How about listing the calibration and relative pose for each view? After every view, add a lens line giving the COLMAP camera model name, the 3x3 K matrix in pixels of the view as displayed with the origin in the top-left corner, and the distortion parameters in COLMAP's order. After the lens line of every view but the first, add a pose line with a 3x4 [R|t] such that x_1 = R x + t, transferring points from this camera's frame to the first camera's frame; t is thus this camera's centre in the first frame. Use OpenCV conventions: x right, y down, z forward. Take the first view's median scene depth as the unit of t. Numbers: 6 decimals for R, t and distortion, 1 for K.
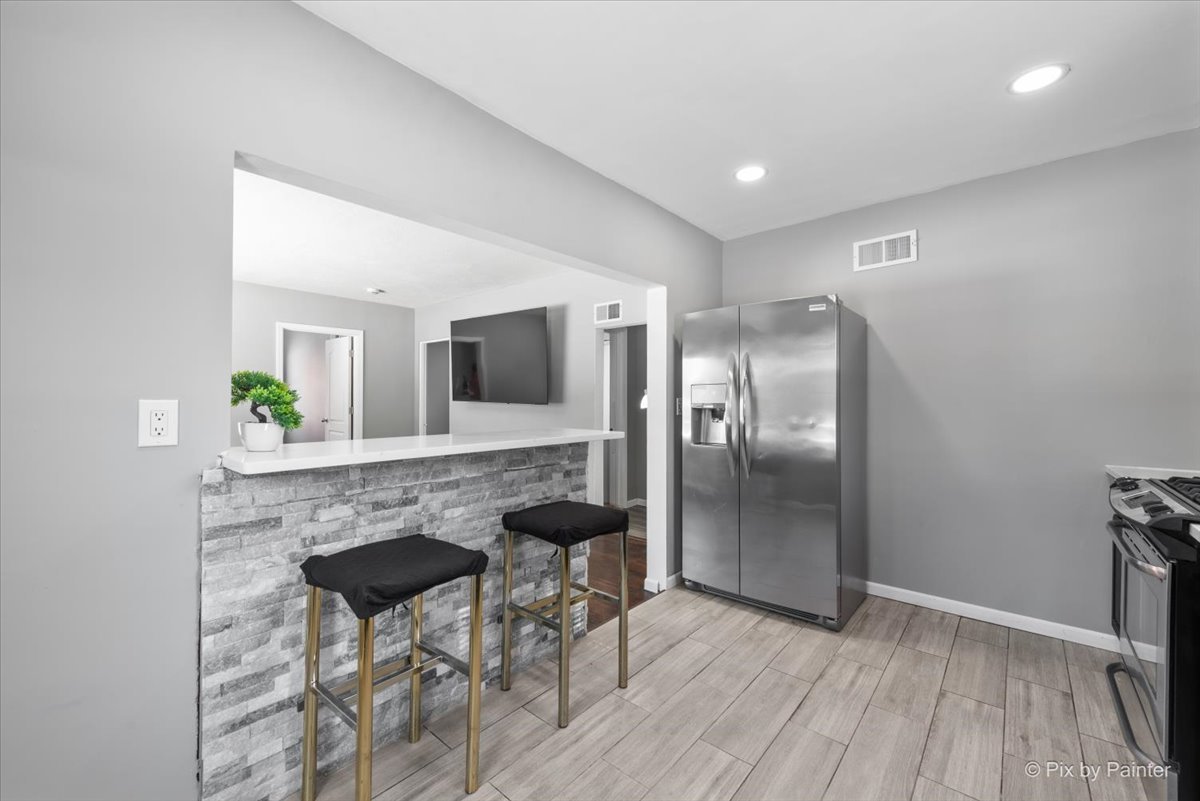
lens RADIAL K [[476.6, 0, 594.0], [0, 476.6, 398.2], [0, 0, 1]] dist [0.011006, -0.000317]
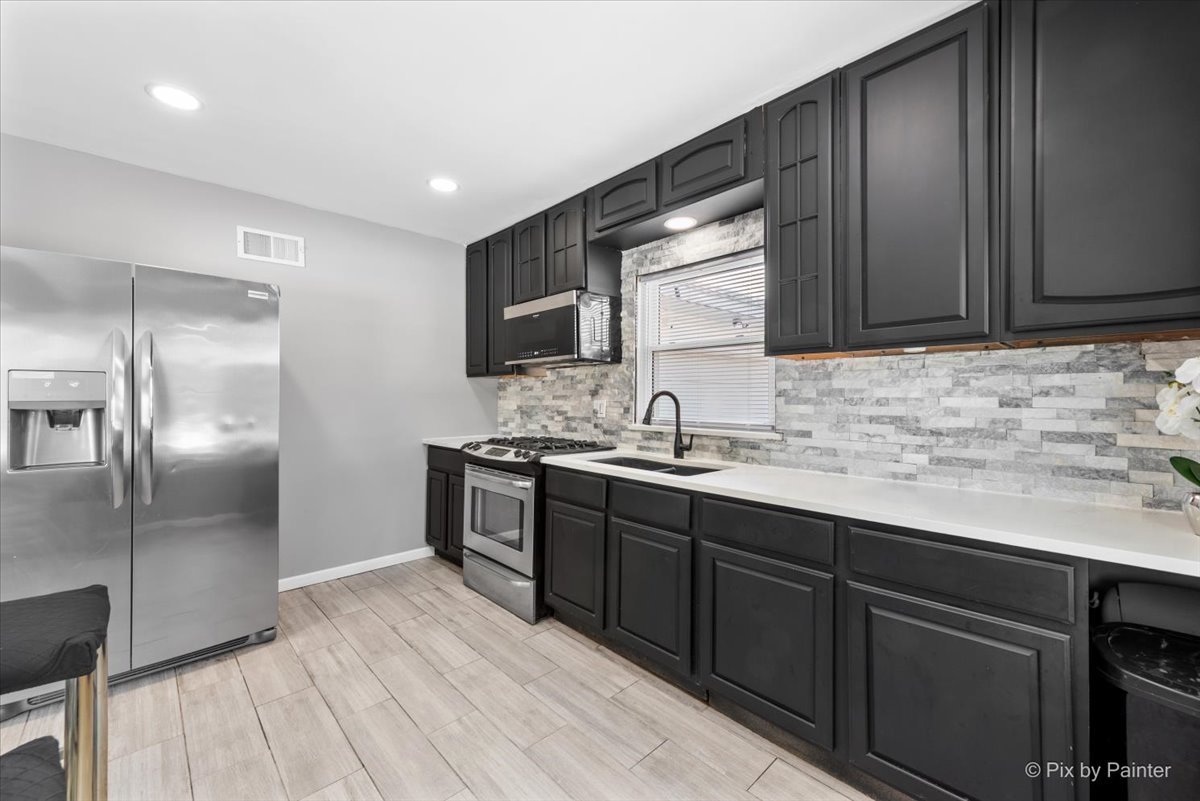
lens RADIAL K [[476.6, 0, 594.3], [0, 476.6, 403.6], [0, 0, 1]] dist [0.011006, -0.000317]
pose [[0.106091, -0.012228, 0.994281, -0.350310], [-0.007987, 0.999882, 0.013150, -0.000532], [-0.994324, -0.009337, 0.105981, 0.253500]]
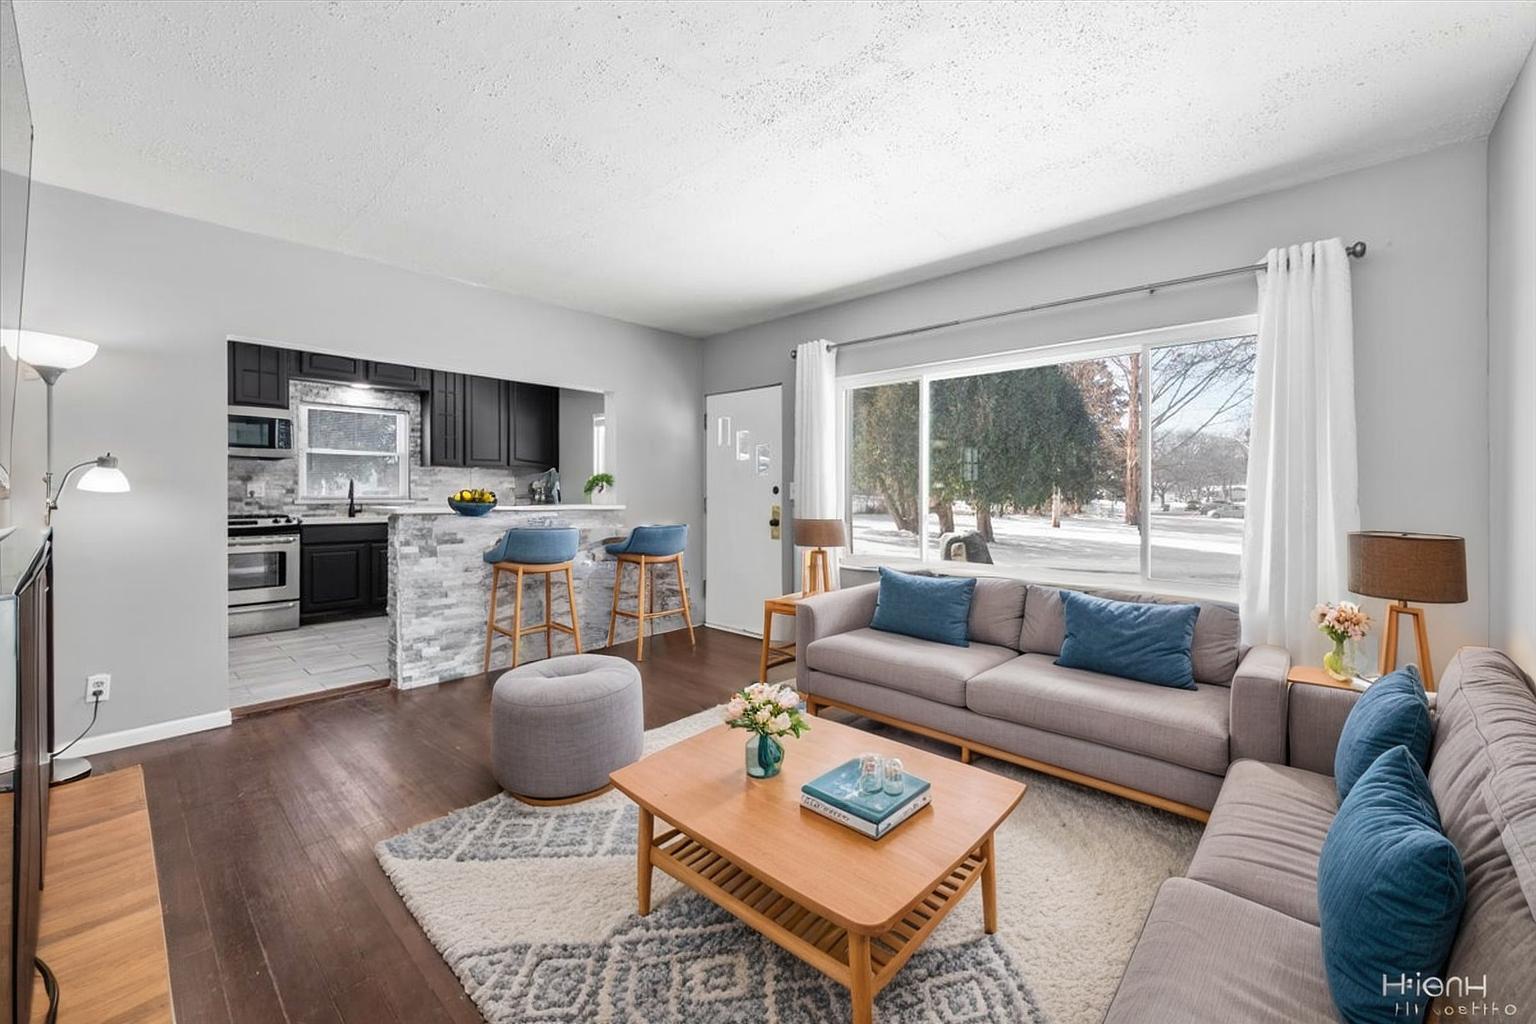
lens RADIAL K [[610.1, 0, 772.3], [0, 610.1, 497.7], [0, 0, 1]] dist [0.011006, -0.000317]
pose [[-0.999792, -0.006654, 0.019289, -0.759743], [-0.006496, 0.999945, 0.008211, 0.017709], [-0.019342, 0.008084, -0.999780, 1.809432]]
